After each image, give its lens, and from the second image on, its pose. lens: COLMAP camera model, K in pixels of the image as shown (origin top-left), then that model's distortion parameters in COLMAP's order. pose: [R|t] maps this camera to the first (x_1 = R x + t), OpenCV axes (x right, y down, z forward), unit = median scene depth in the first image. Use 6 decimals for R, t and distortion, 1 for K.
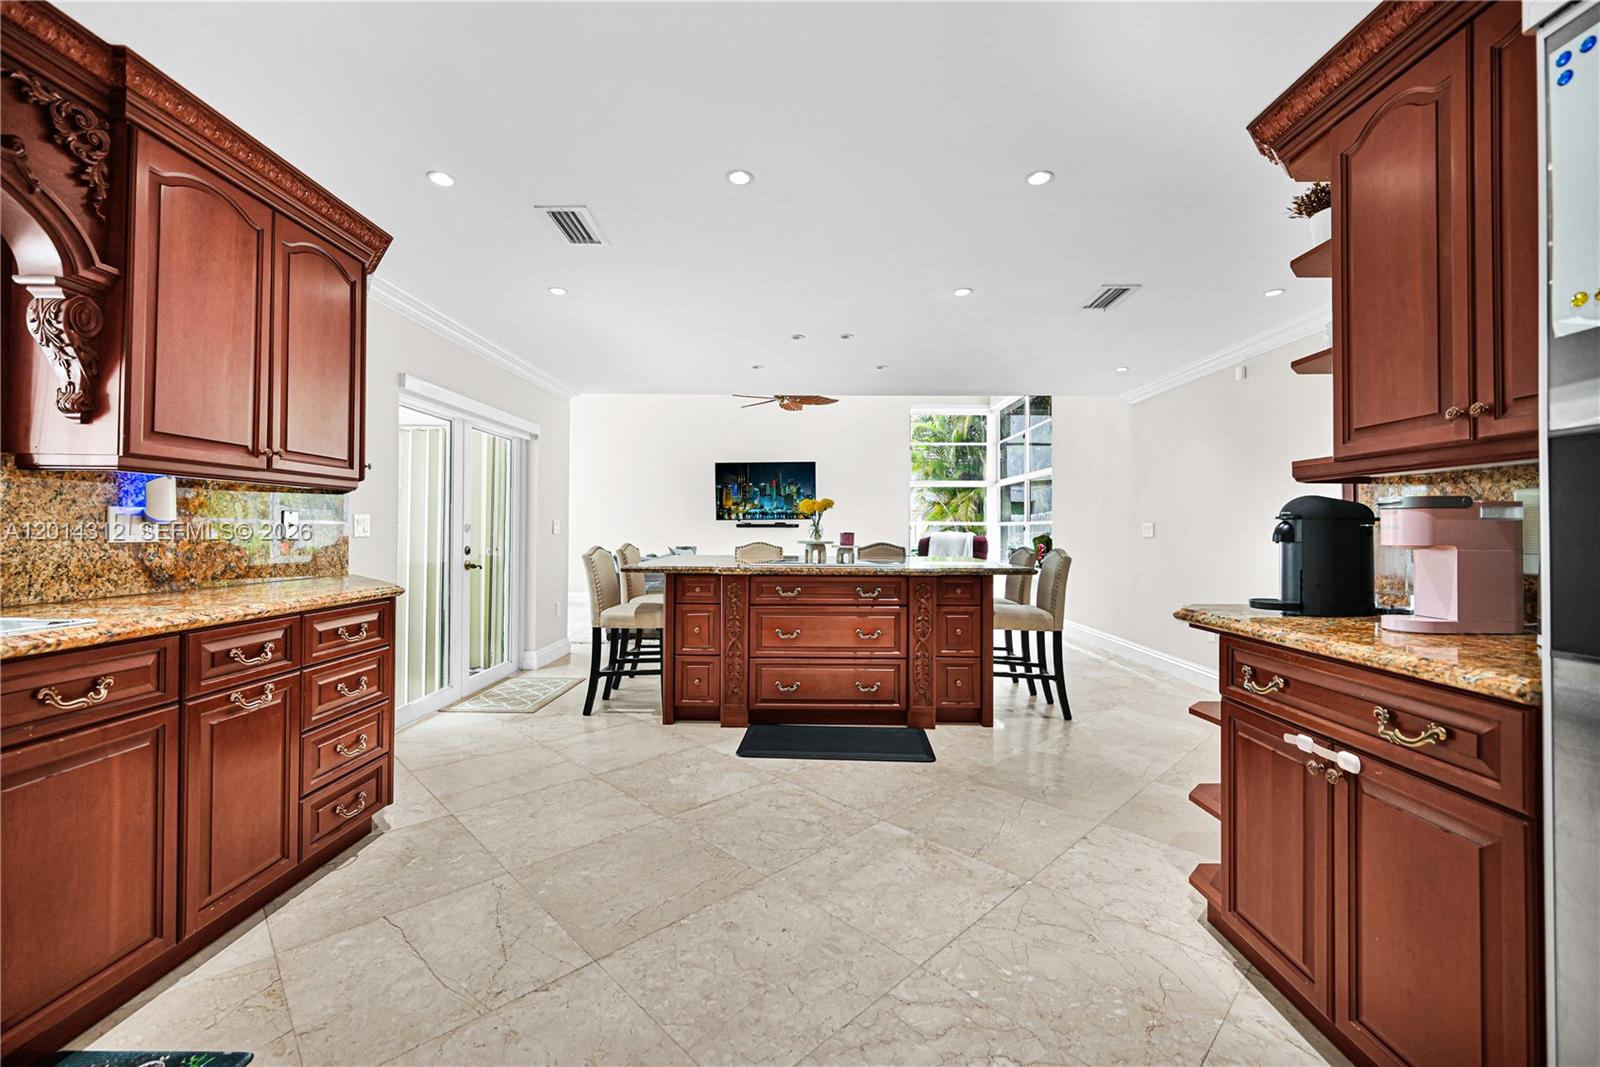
lens RADIAL K [[639.0, 0, 791.8], [0, 639.0, 538.3], [0, 0, 1]] dist [0.004307, 0.000089]
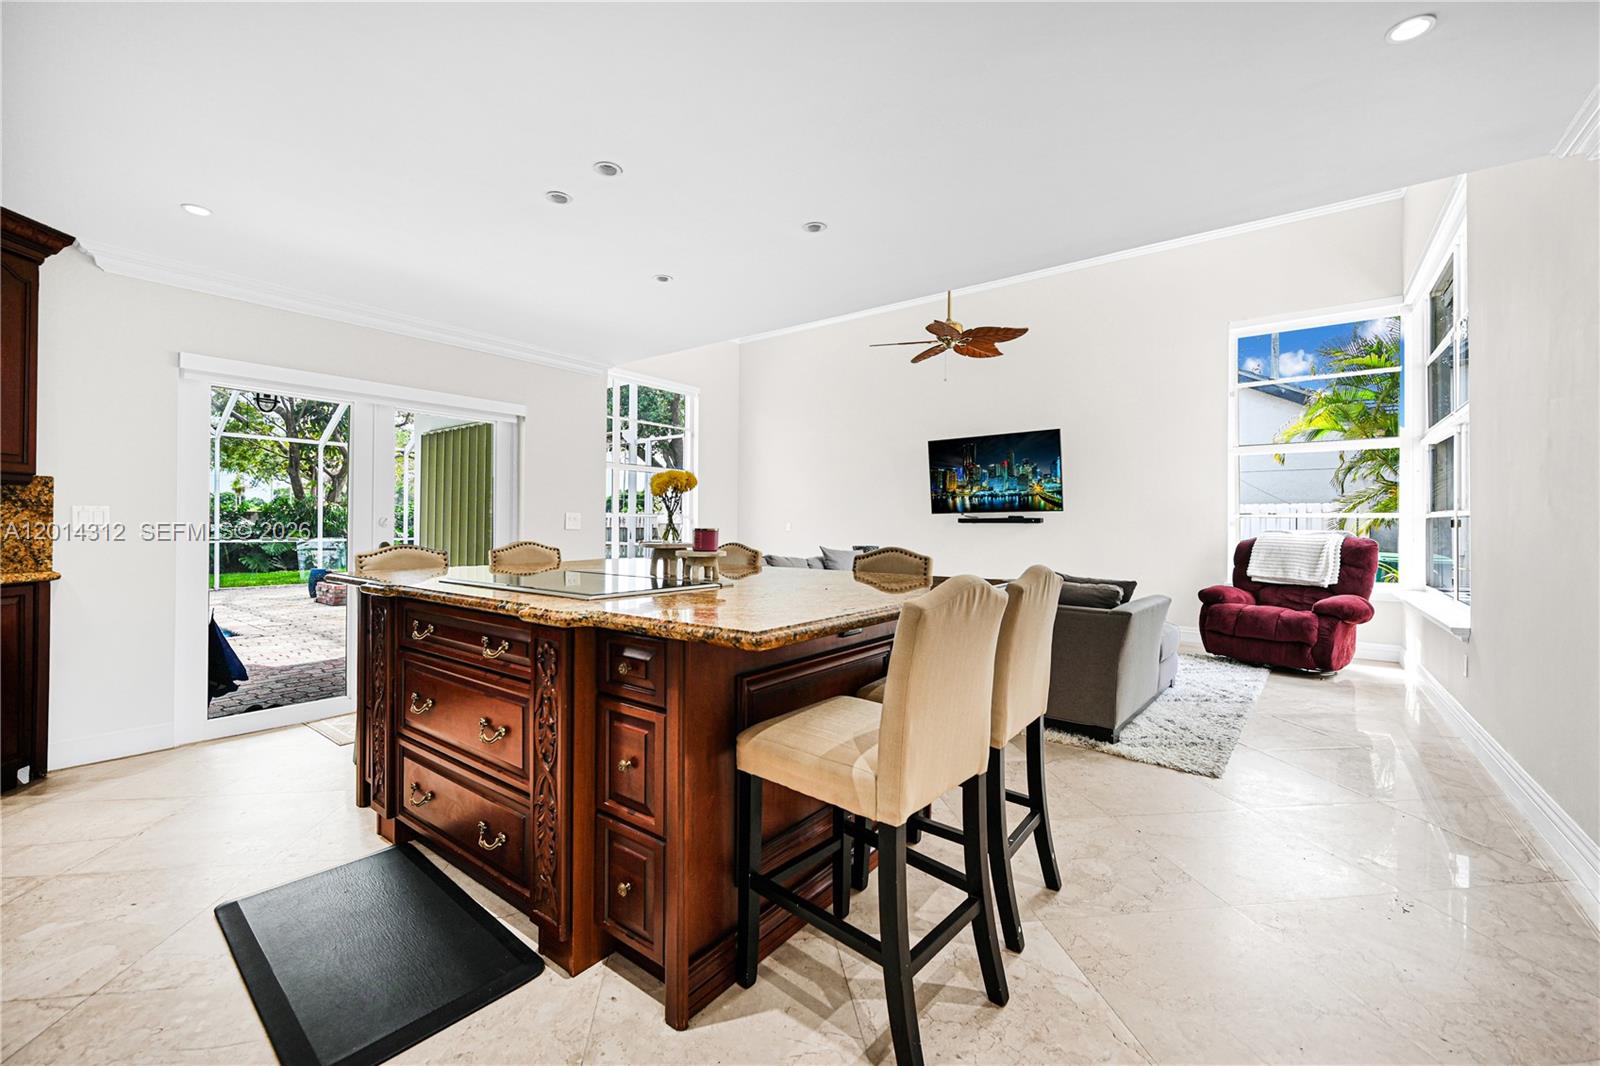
lens RADIAL K [[650.8, 0, 794.7], [0, 650.8, 519.7], [0, 0, 1]] dist [-0.001120, -0.000286]
pose [[0.808881, -0.005224, -0.587949, 0.468933], [-0.009187, 0.999726, -0.021522, -0.004842], [0.587901, 0.022810, 0.808611, 0.553601]]
